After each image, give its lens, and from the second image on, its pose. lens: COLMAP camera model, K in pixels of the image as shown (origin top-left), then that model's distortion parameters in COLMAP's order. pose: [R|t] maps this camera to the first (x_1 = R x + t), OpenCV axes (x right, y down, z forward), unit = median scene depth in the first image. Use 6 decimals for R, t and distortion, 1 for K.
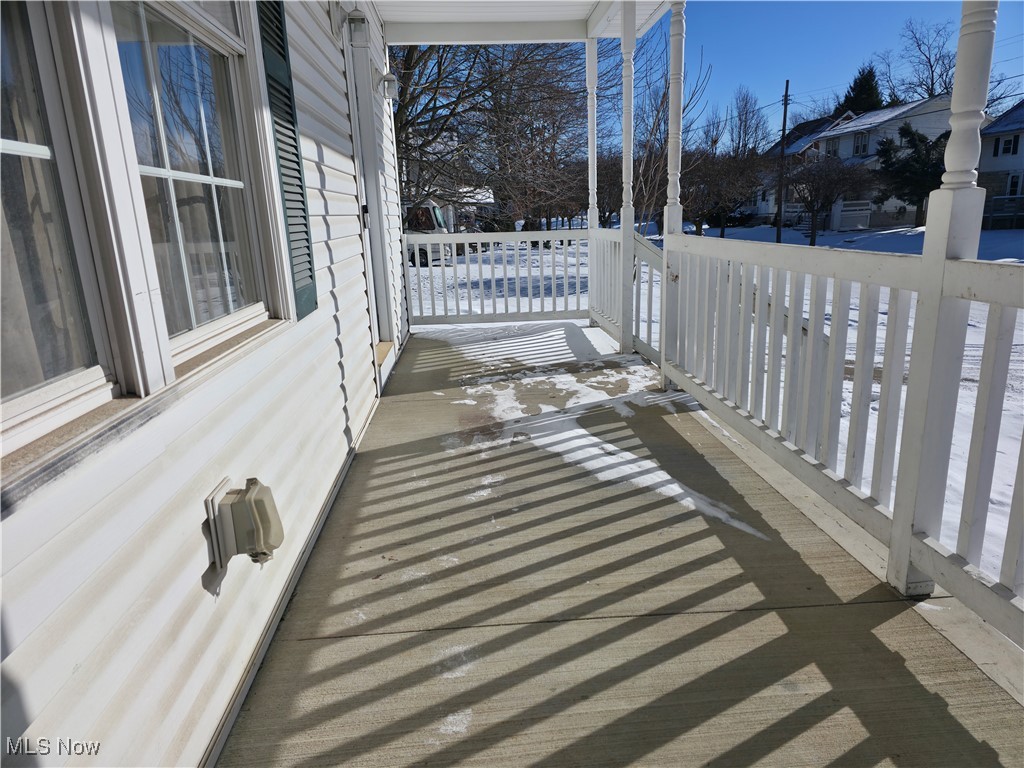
lens RADIAL K [[674.2, 0, 512.2], [0, 674.2, 383.8], [0, 0, 1]] dist [0.071566, -0.032967]
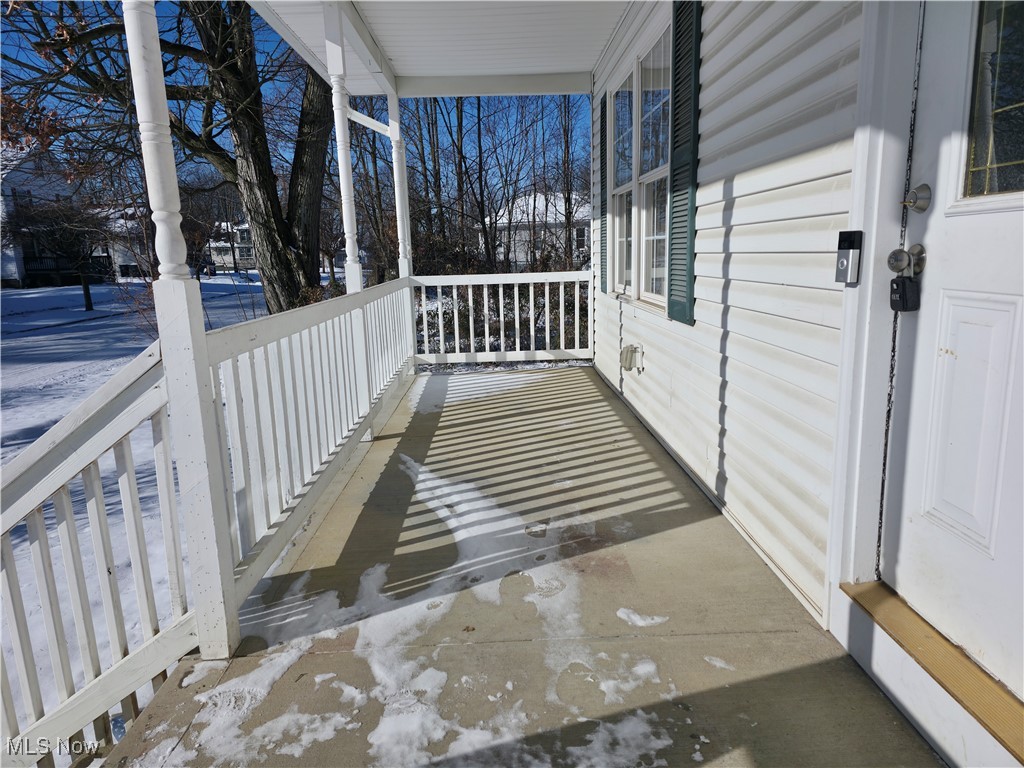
lens RADIAL K [[674.2, 0, 512.2], [0, 674.2, 384.7], [0, 0, 1]] dist [0.071566, -0.032967]
pose [[-0.996545, 0.060501, 0.056896, -0.015462], [0.078905, 0.903480, 0.421306, -0.448689], [-0.025915, 0.424340, -0.905132, 1.735287]]
